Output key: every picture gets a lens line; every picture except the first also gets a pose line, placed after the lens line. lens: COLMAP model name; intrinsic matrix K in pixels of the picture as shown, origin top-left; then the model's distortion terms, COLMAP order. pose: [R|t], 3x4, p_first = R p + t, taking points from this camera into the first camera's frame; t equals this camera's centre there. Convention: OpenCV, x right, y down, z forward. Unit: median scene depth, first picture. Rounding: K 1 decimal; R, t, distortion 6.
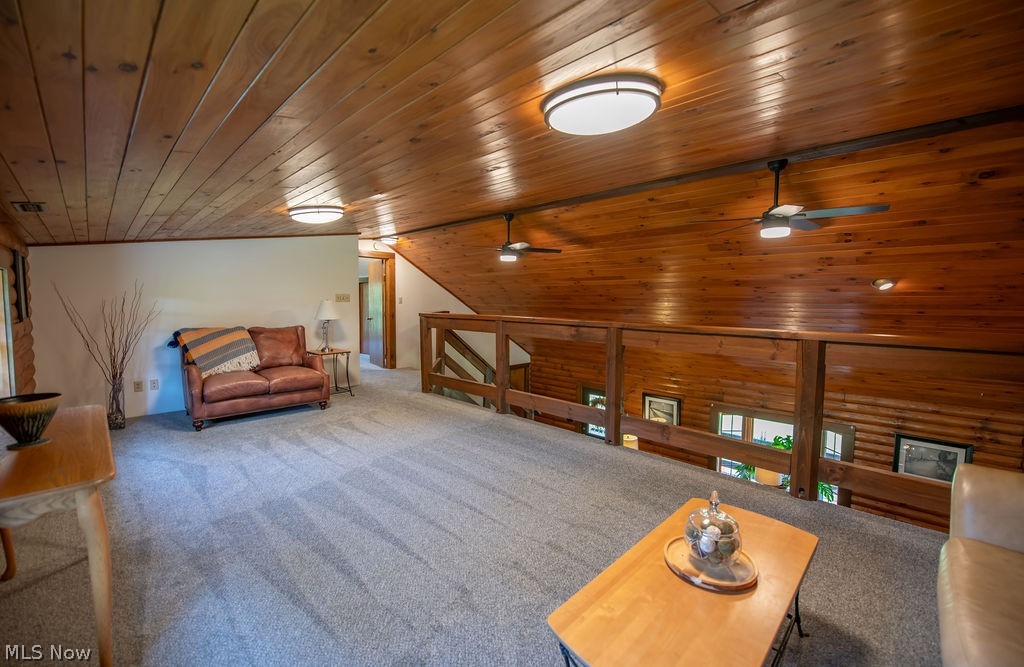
lens RADIAL K [[409.7, 0, 513.0], [0, 409.7, 328.5], [0, 0, 1]] dist [-0.024119, 0.000154]
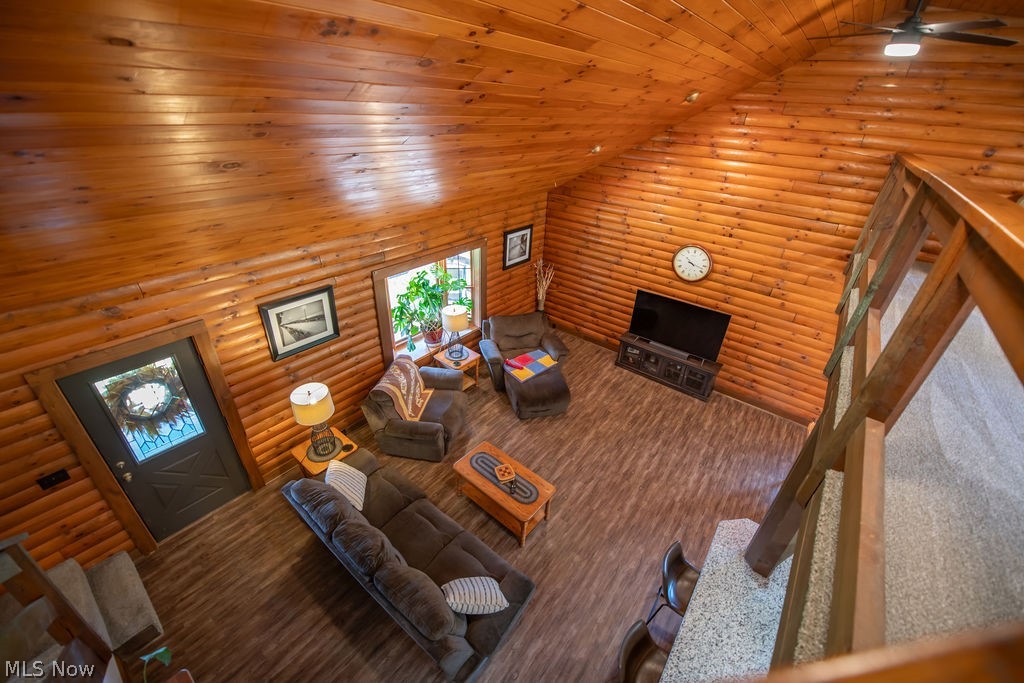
lens RADIAL K [[406.5, 0, 515.7], [0, 406.5, 336.8], [0, 0, 1]] dist [-0.015124, -0.002553]
pose [[-0.097311, -0.505793, 0.857148, -0.171024], [0.012450, 0.860550, 0.509214, -0.062316], [-0.995176, 0.060224, -0.077444, 0.890860]]
